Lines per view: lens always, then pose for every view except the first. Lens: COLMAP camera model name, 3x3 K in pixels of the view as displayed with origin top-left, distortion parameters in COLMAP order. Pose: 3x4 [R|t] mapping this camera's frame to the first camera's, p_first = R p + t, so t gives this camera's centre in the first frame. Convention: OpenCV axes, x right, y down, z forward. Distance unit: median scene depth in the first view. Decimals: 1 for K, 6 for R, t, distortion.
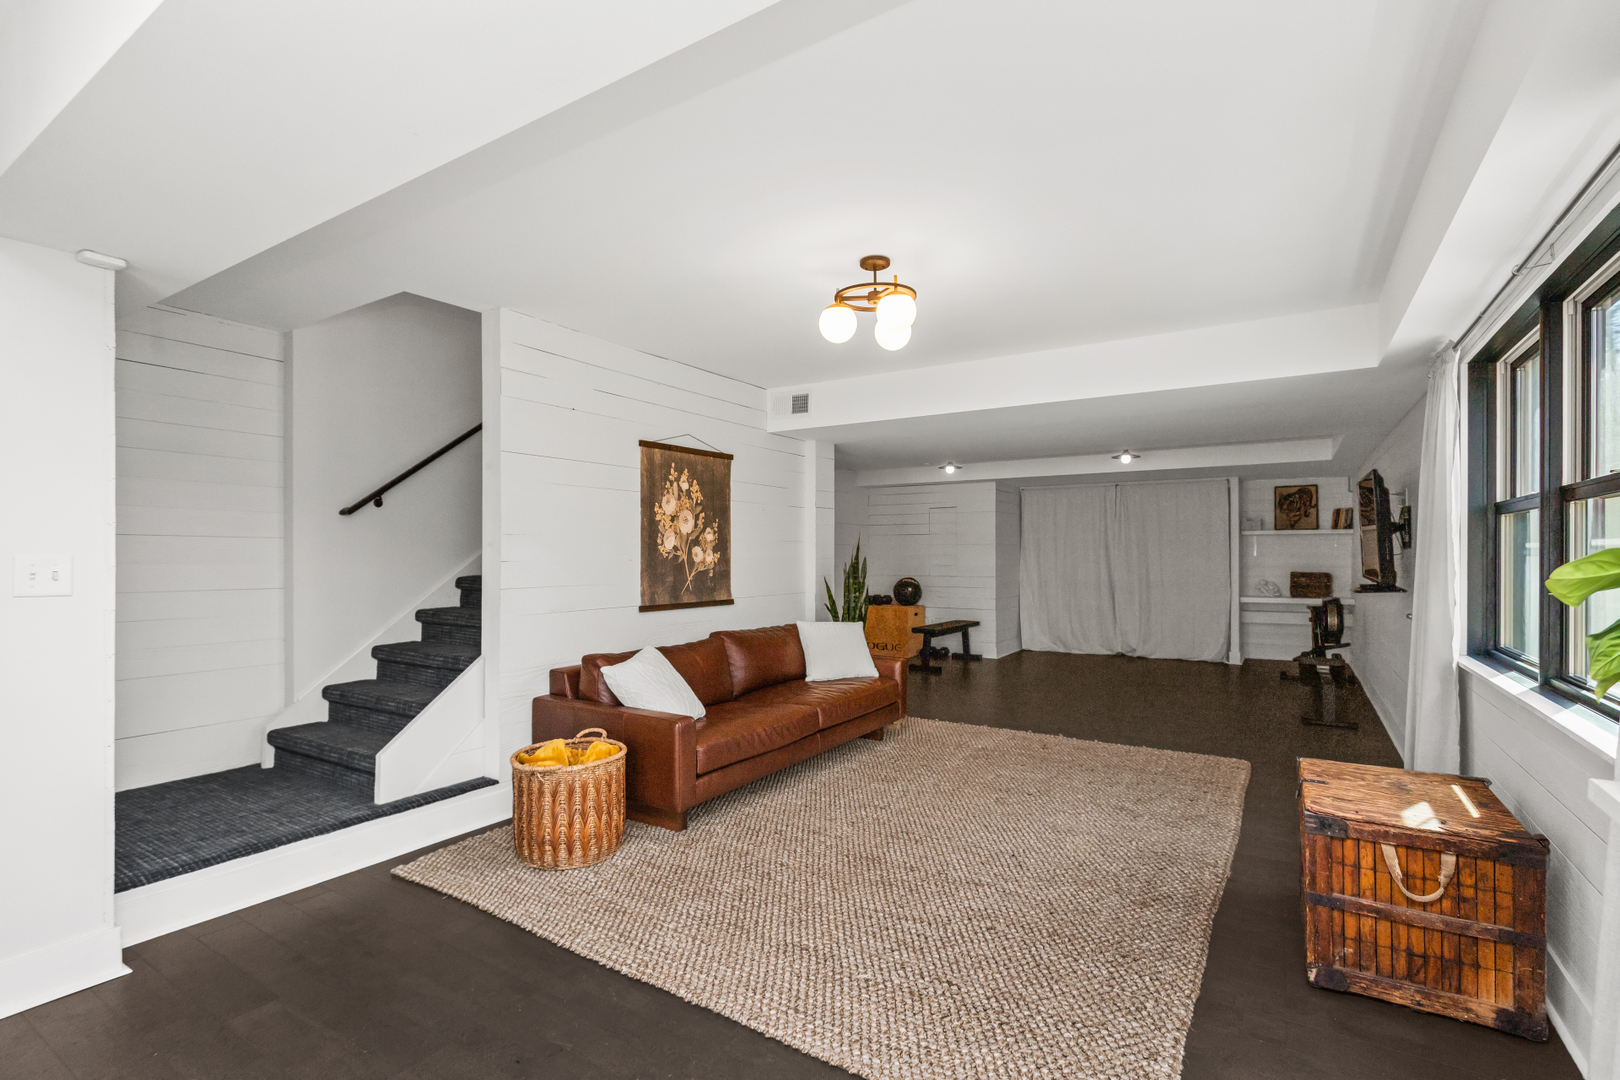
lens RADIAL K [[764.0, 0, 807.7], [0, 764.0, 552.9], [0, 0, 1]] dist [-0.000533, 0.002824]
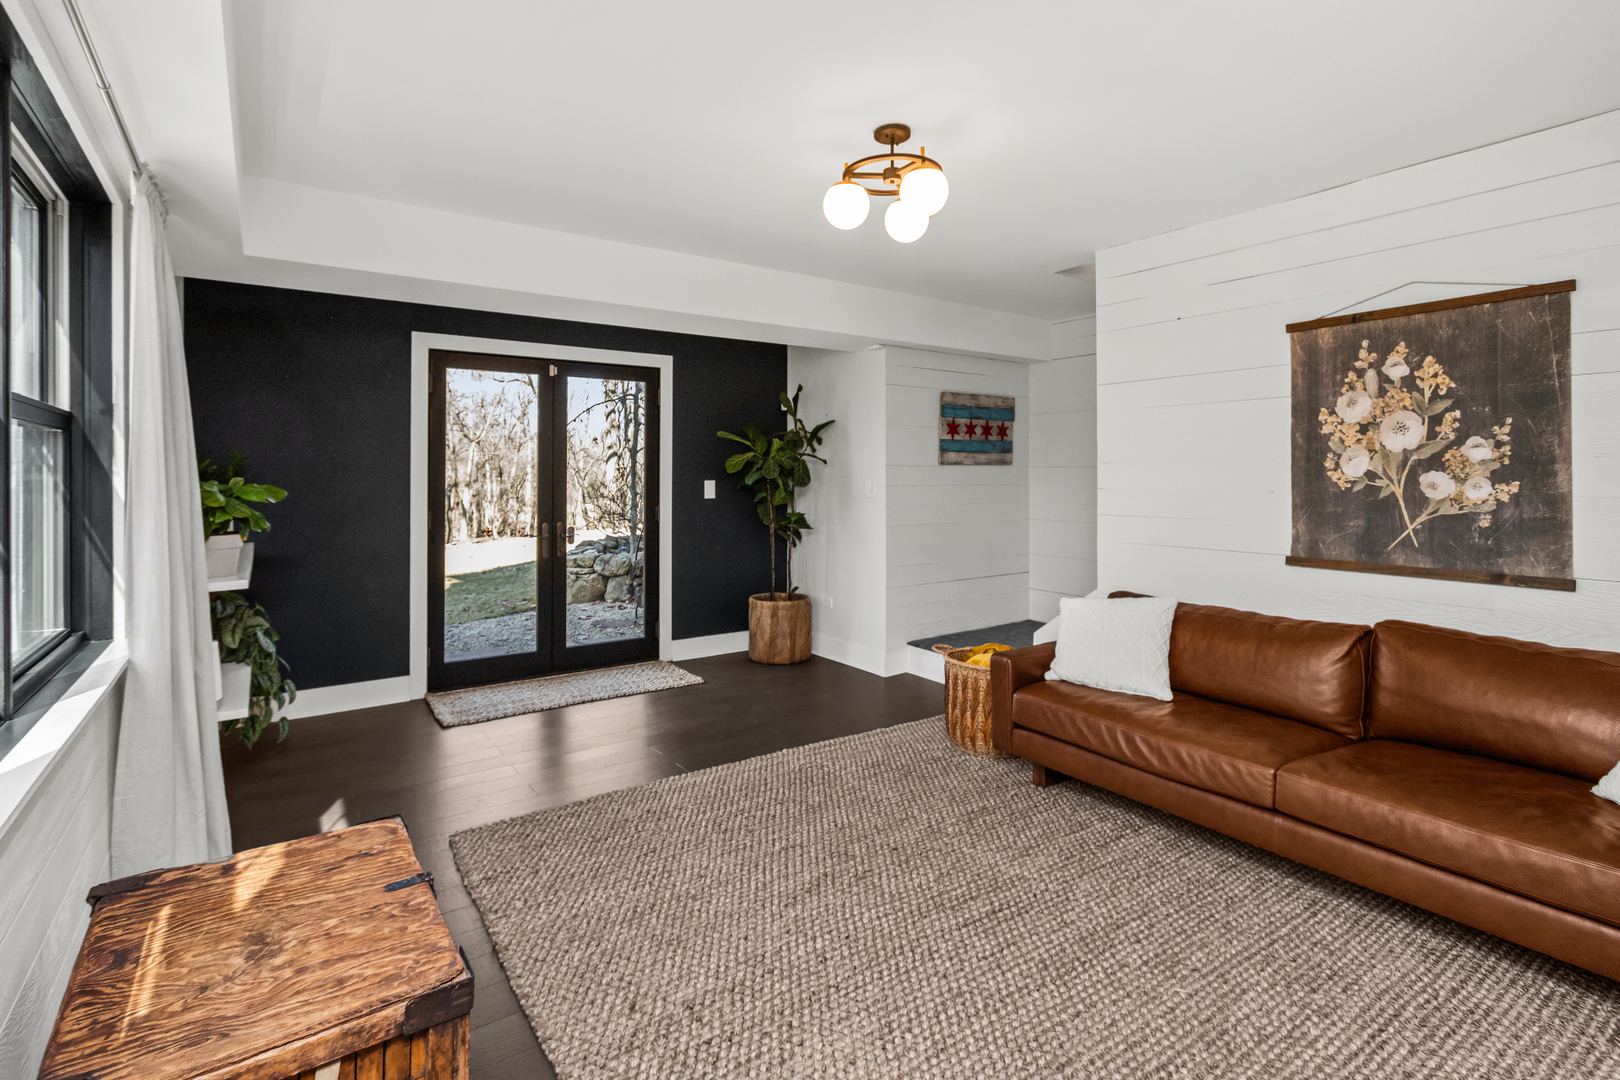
lens RADIAL K [[764.0, 0, 805.3], [0, 764.0, 472.4], [0, 0, 1]] dist [-0.000533, 0.002824]
pose [[-0.386152, 0.000828, -0.922435, 0.582489], [0.004666, 0.999989, -0.001056, -0.009700], [0.922423, -0.004712, -0.386152, 0.809565]]
